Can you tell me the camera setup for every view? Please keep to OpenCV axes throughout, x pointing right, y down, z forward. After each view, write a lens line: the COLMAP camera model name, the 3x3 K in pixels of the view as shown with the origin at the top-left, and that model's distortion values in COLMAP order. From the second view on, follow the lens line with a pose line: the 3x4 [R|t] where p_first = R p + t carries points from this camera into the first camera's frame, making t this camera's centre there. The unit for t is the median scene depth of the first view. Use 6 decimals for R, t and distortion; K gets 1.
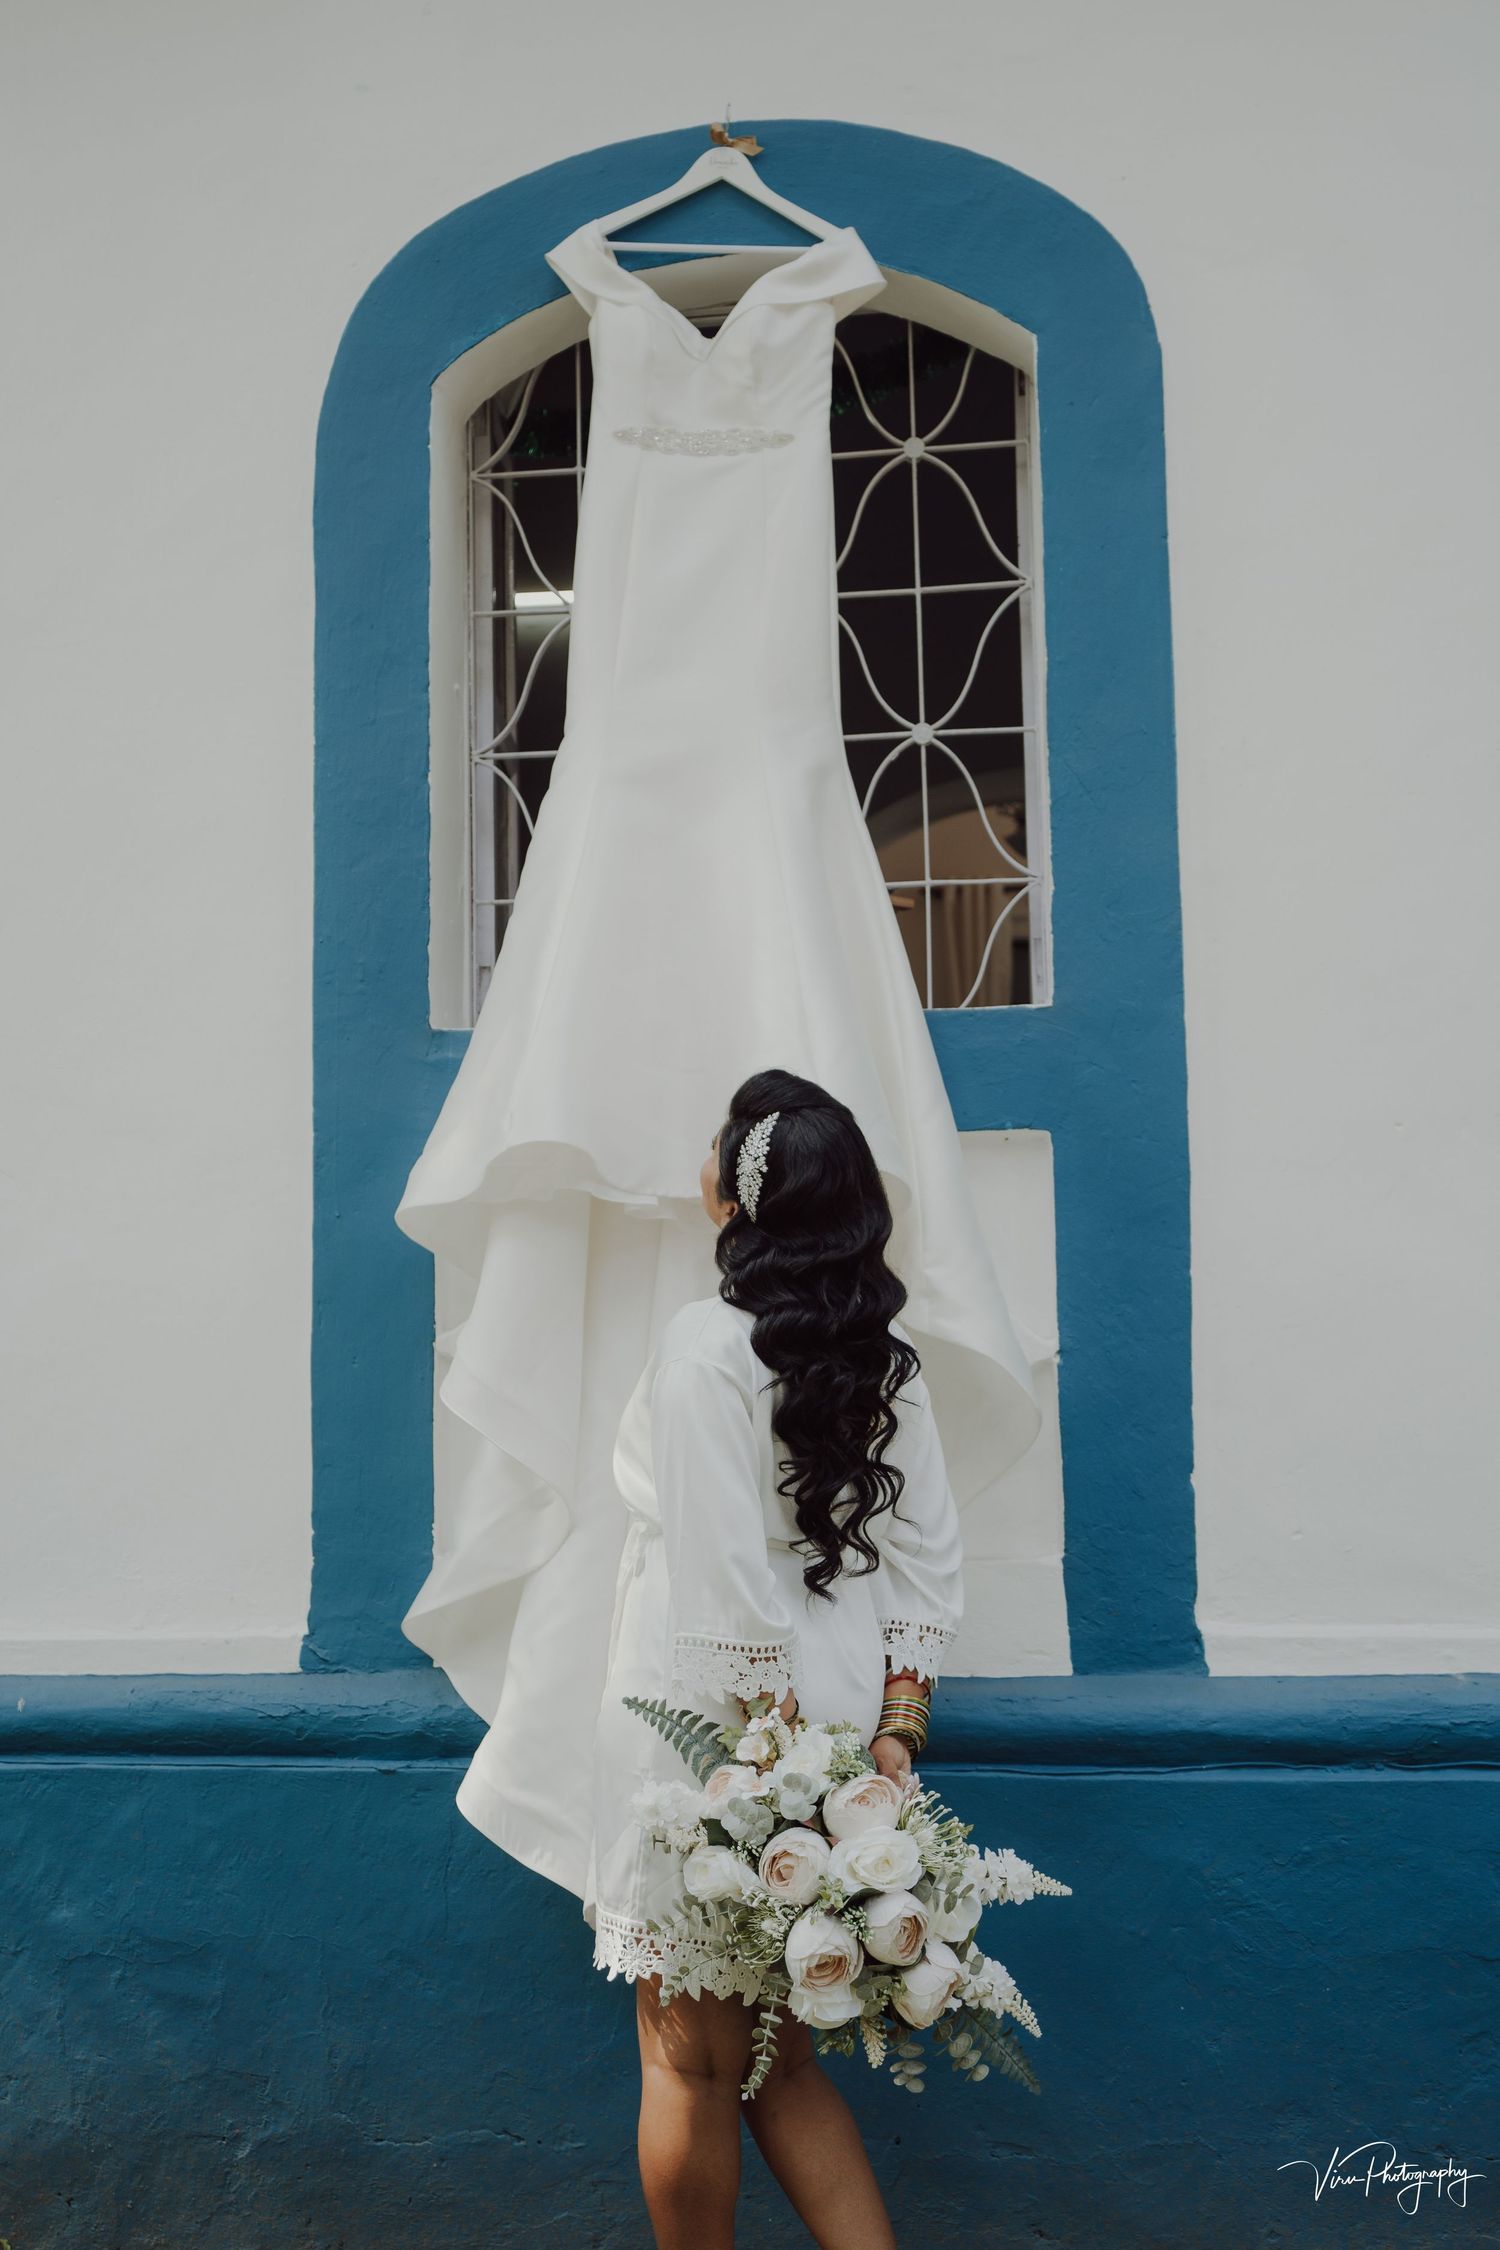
lens RADIAL K [[2428.0, 0, 750.0], [0, 2428.0, 1125.0], [0, 0, 1]] dist [0.080114, 0.010261]
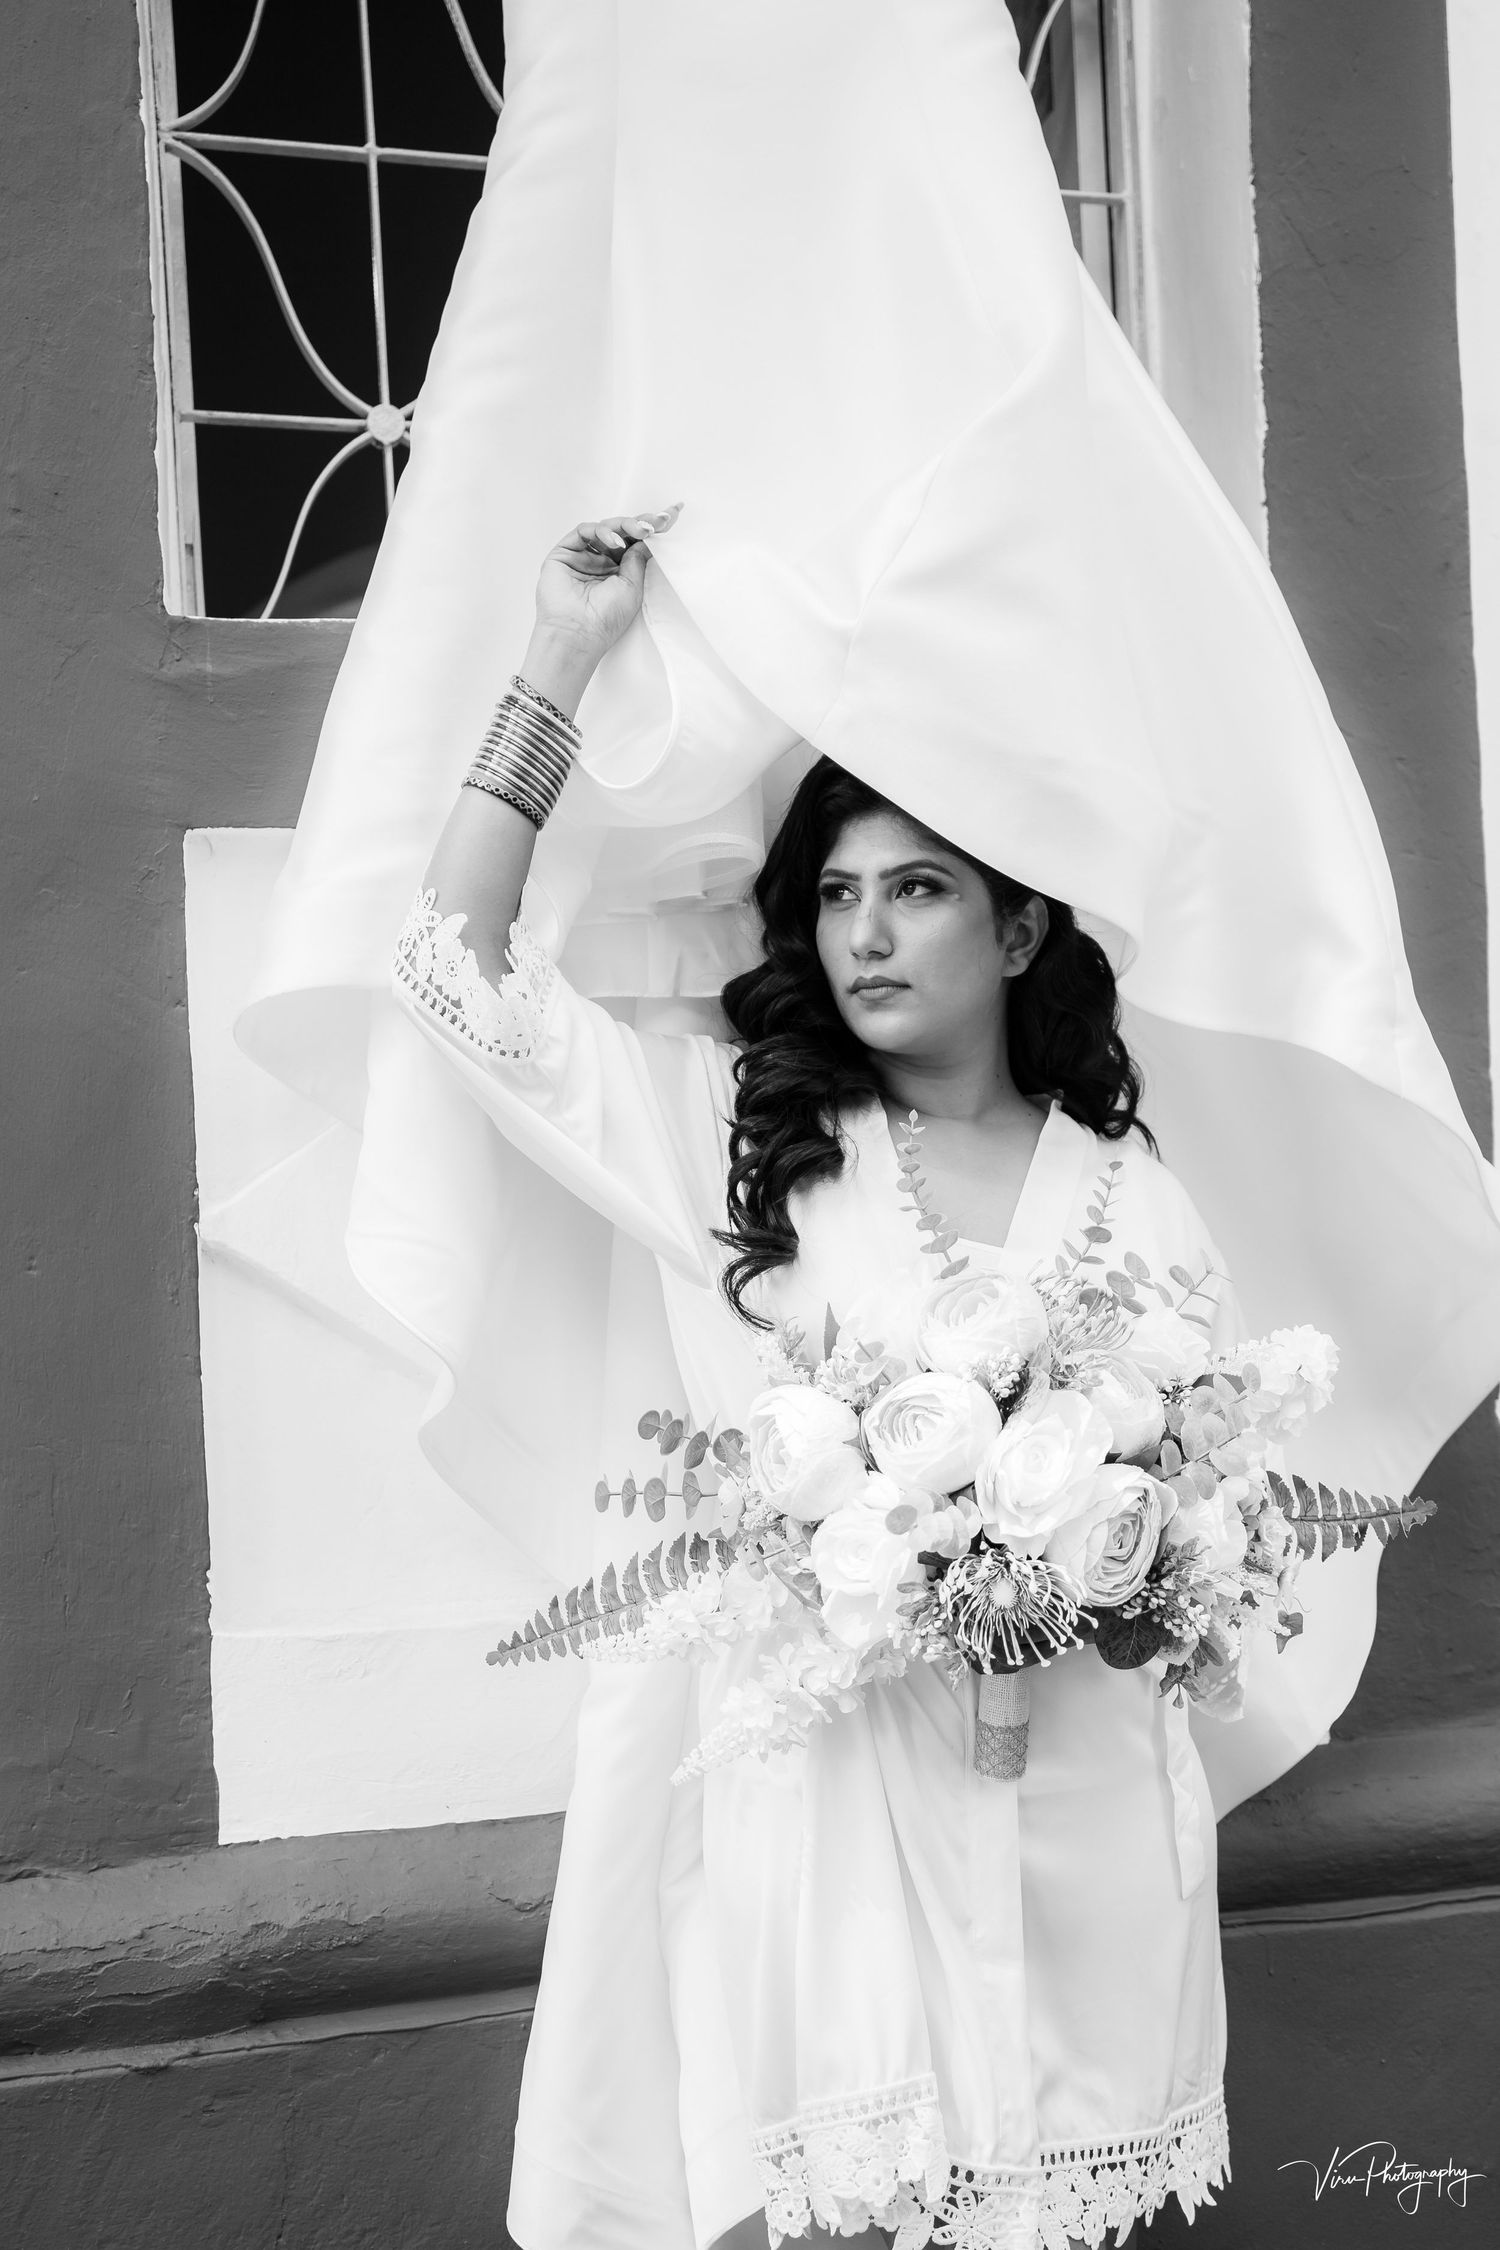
lens RADIAL K [[2428.0, 0, 750.0], [0, 2428.0, 1125.0], [0, 0, 1]] dist [0.080114, 0.010261]
pose [[0.933927, -0.014189, 0.357181, -0.202282], [-0.006761, 0.998332, 0.057338, 0.037581], [-0.357399, -0.055965, 0.932273, 0.468282]]
